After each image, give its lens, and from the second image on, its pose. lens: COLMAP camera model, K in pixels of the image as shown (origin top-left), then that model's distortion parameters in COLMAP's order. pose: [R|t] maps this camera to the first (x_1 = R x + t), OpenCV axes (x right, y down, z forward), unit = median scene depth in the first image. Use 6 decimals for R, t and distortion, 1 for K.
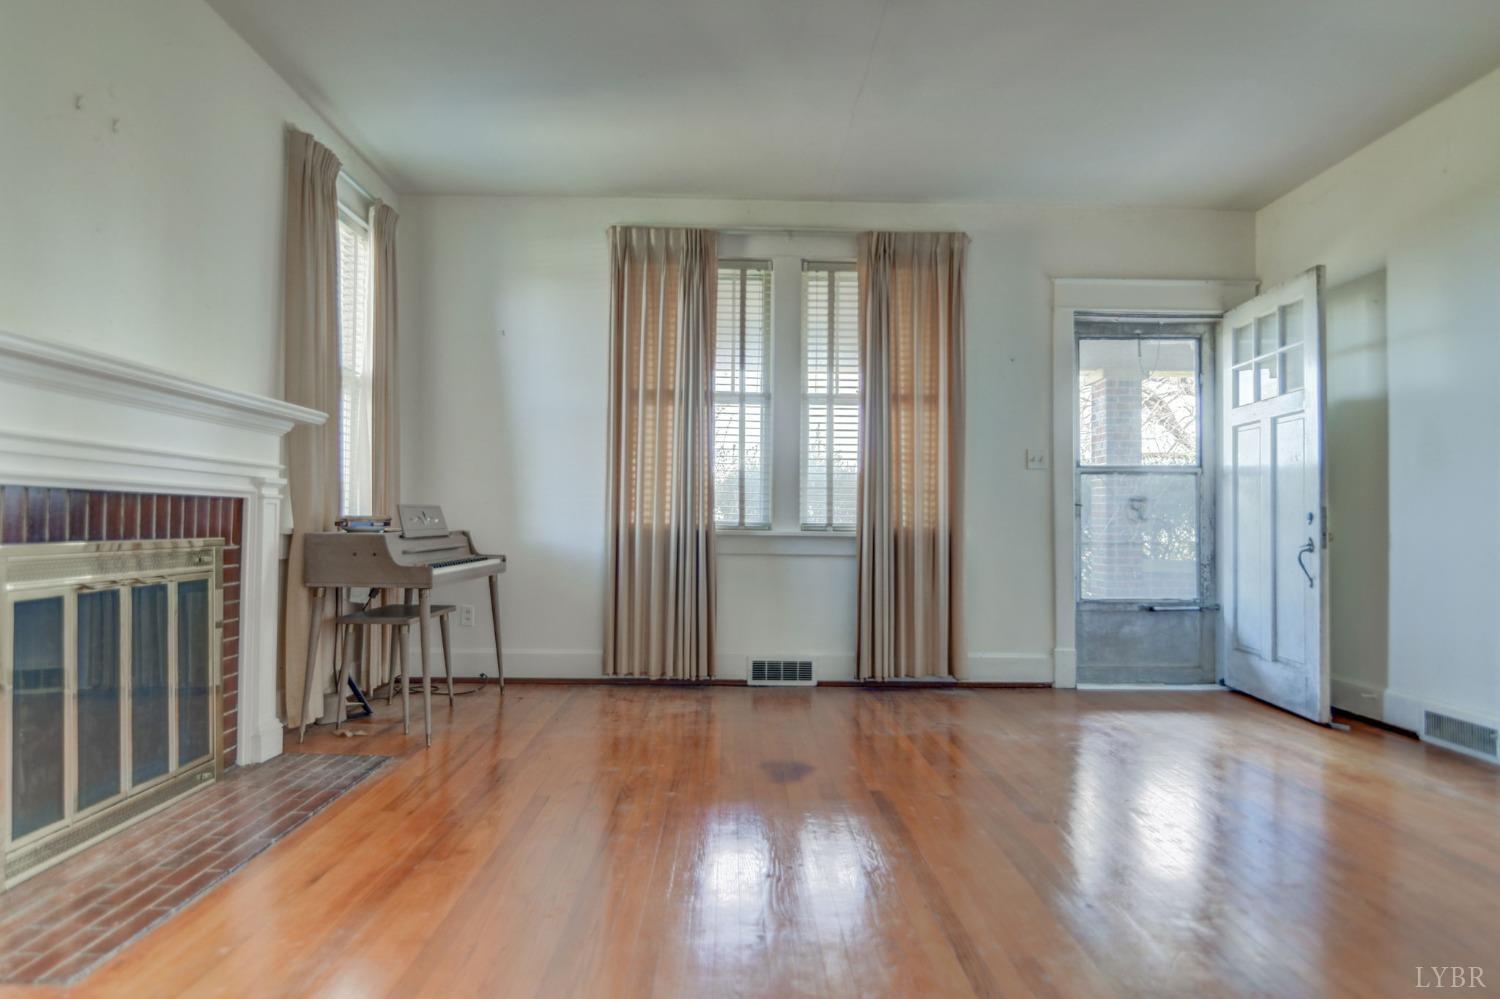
lens RADIAL K [[824.9, 0, 752.3], [0, 824.9, 507.1], [0, 0, 1]] dist [-0.000490, 0.000071]
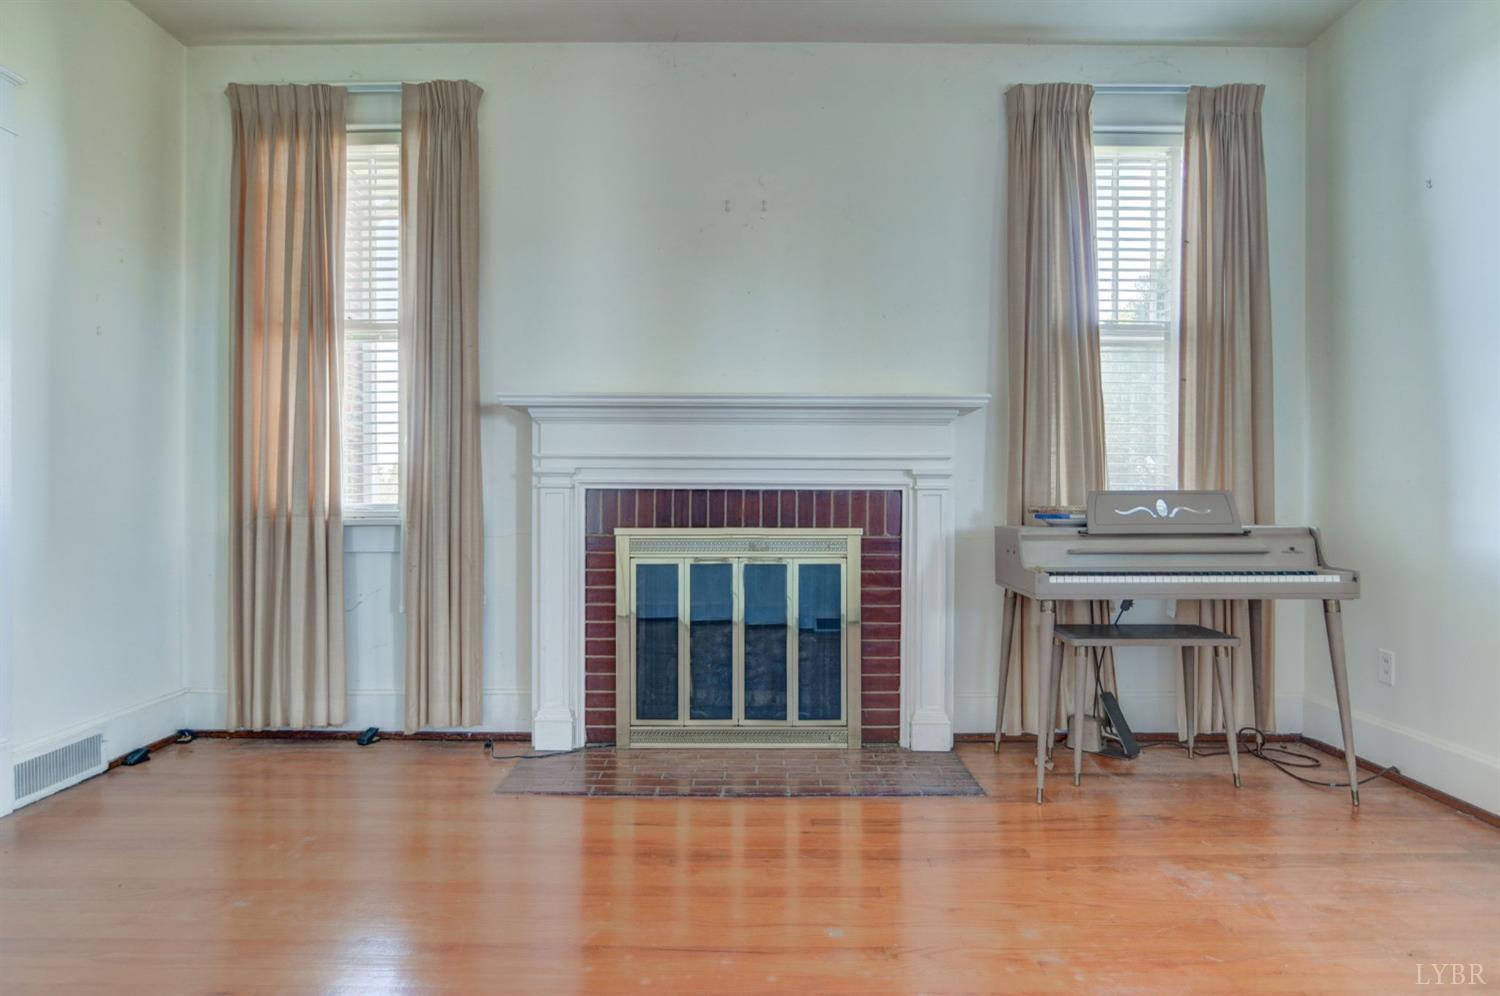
lens RADIAL K [[824.9, 0, 750.8], [0, 824.9, 509.3], [0, 0, 1]] dist [-0.000490, 0.000071]
pose [[-0.024105, 0.002810, -0.999705, 0.434065], [0.020263, 0.999792, 0.002322, 0.006309], [0.999504, -0.020201, -0.024157, 0.843036]]
